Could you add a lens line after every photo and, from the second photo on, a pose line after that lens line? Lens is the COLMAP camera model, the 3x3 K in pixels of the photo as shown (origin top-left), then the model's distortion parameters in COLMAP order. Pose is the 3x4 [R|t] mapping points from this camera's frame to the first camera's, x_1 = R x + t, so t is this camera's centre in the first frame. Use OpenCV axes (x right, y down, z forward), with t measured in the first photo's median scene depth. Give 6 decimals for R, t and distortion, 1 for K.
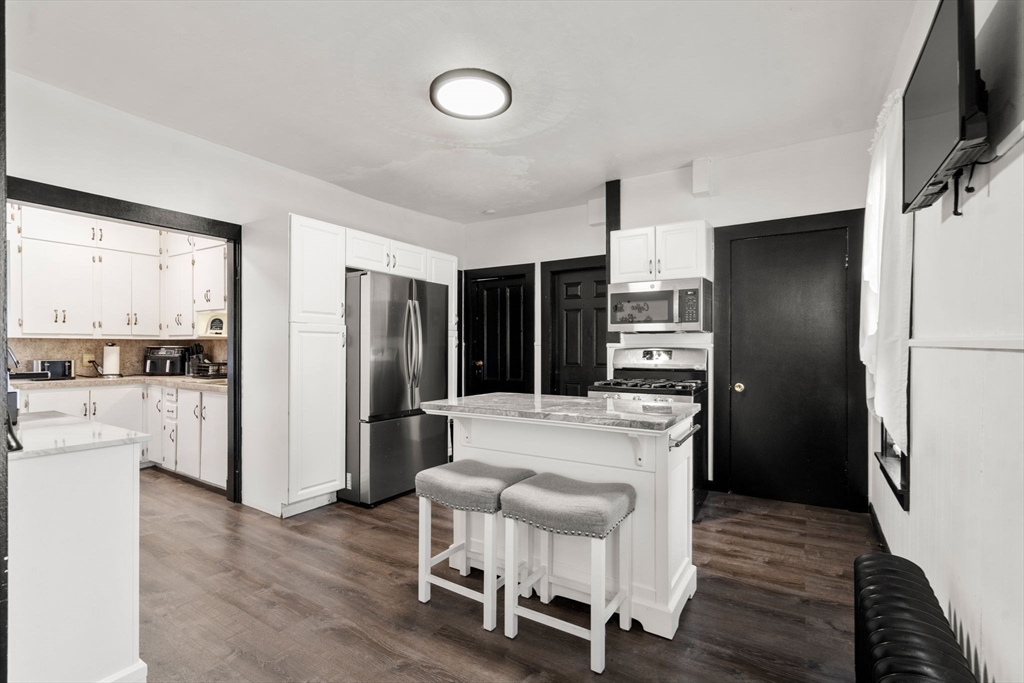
lens RADIAL K [[467.4, 0, 506.6], [0, 467.4, 346.2], [0, 0, 1]] dist [-0.000570, 0.001574]
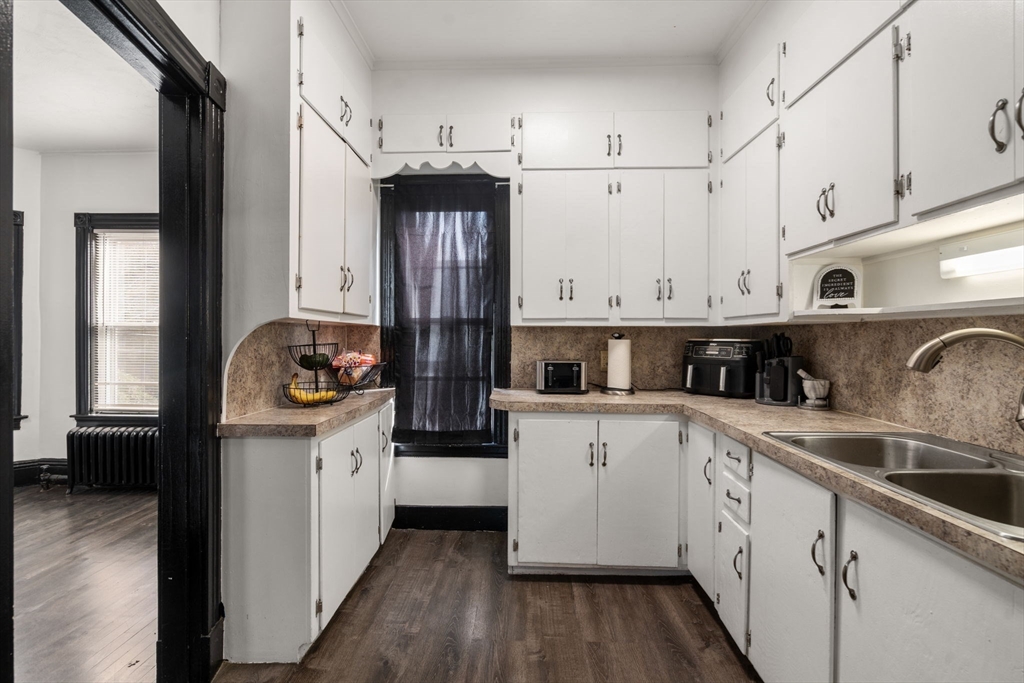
lens RADIAL K [[467.4, 0, 508.2], [0, 467.4, 340.3], [0, 0, 1]] dist [-0.000570, 0.001574]
pose [[0.515741, 0.004576, -0.856732, -0.432437], [0.000564, 0.999984, 0.005681, -0.001723], [0.856744, -0.003413, 0.515730, 0.568863]]
